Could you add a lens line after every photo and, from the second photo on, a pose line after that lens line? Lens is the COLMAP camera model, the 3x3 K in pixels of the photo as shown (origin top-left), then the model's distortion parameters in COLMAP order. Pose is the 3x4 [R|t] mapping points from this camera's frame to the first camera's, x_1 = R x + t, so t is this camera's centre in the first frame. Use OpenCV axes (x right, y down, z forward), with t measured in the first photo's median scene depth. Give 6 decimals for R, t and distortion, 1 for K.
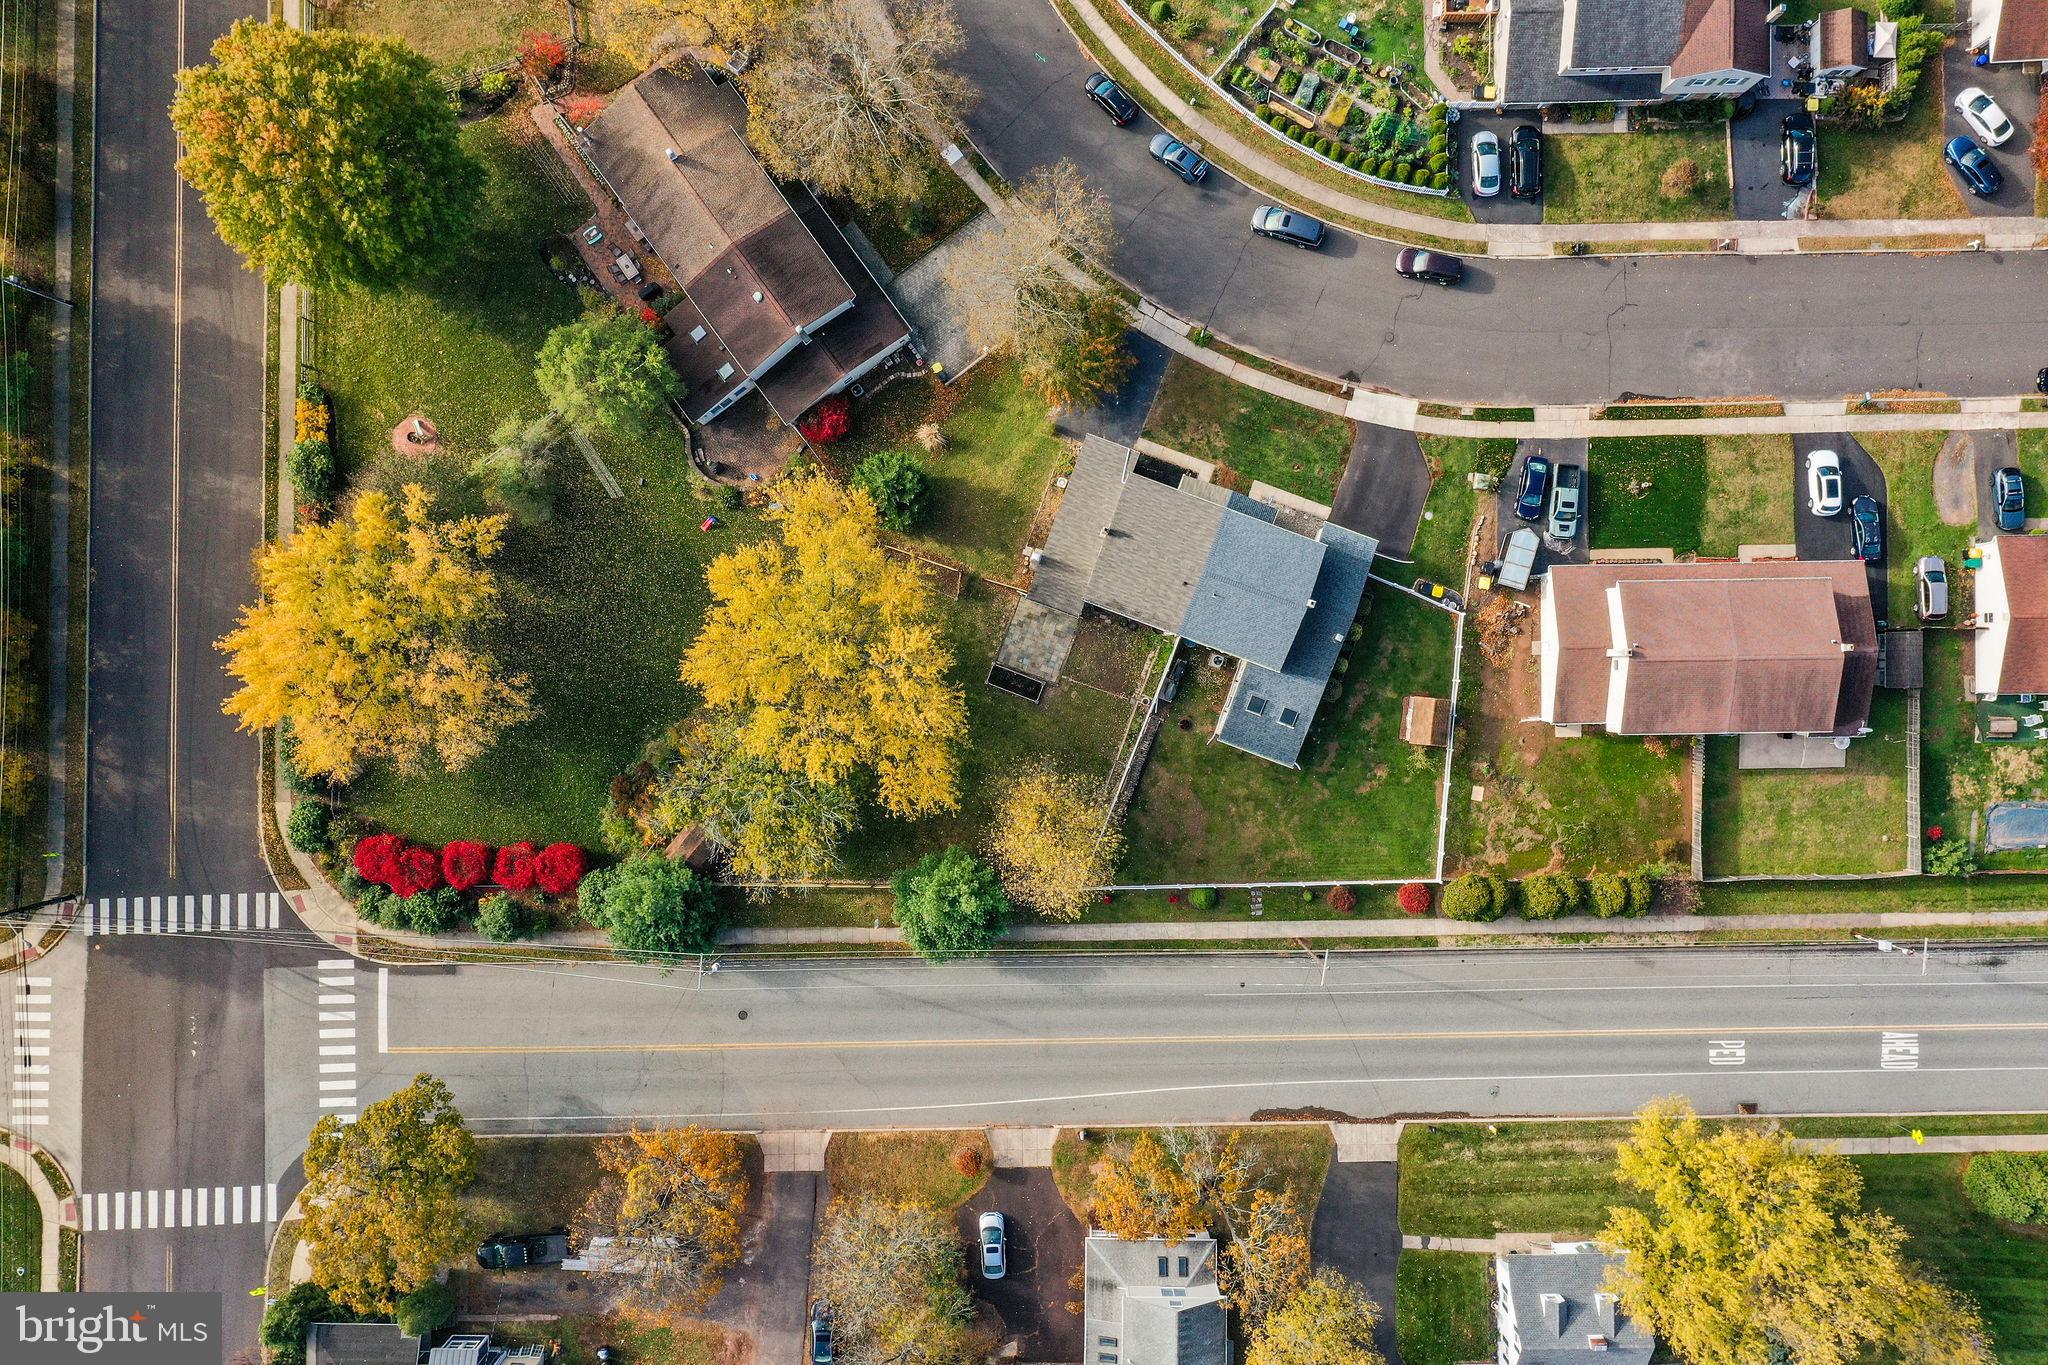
lens RADIAL K [[1633.9, 0, 1020.0], [0, 1633.9, 686.6], [0, 0, 1]] dist [0.030175, -0.018890]
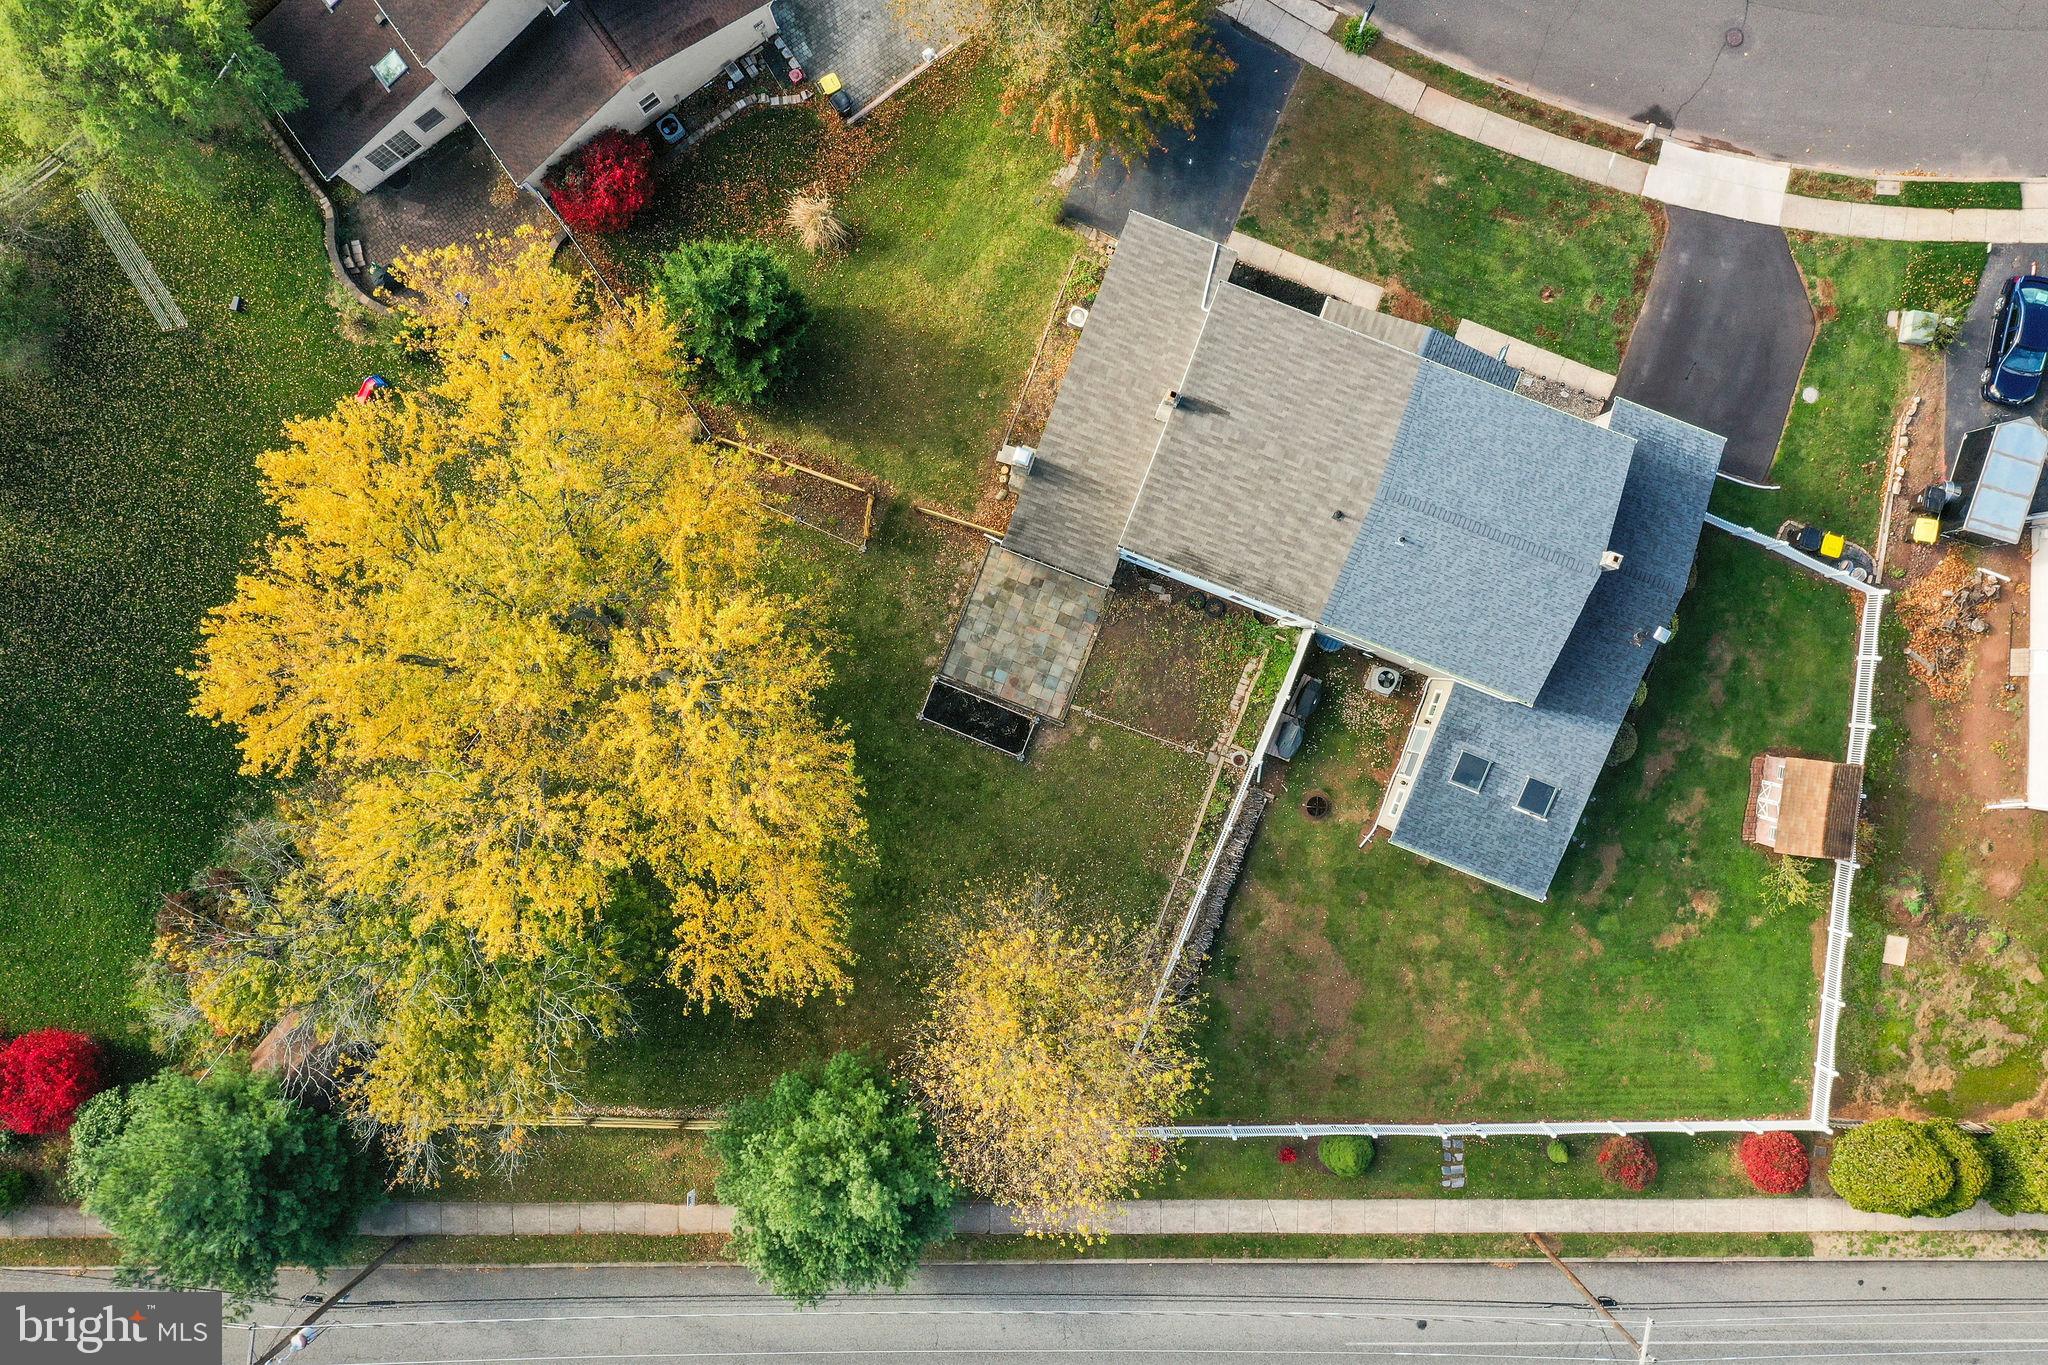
lens RADIAL K [[1633.9, 0, 1023.2], [0, 1633.9, 678.3], [0, 0, 1]] dist [0.030175, -0.018890]
pose [[0.999880, 0.014445, 0.005648, 0.007936], [-0.014401, 0.999866, -0.007793, -0.010625], [-0.005760, 0.007711, 0.999954, 0.502651]]
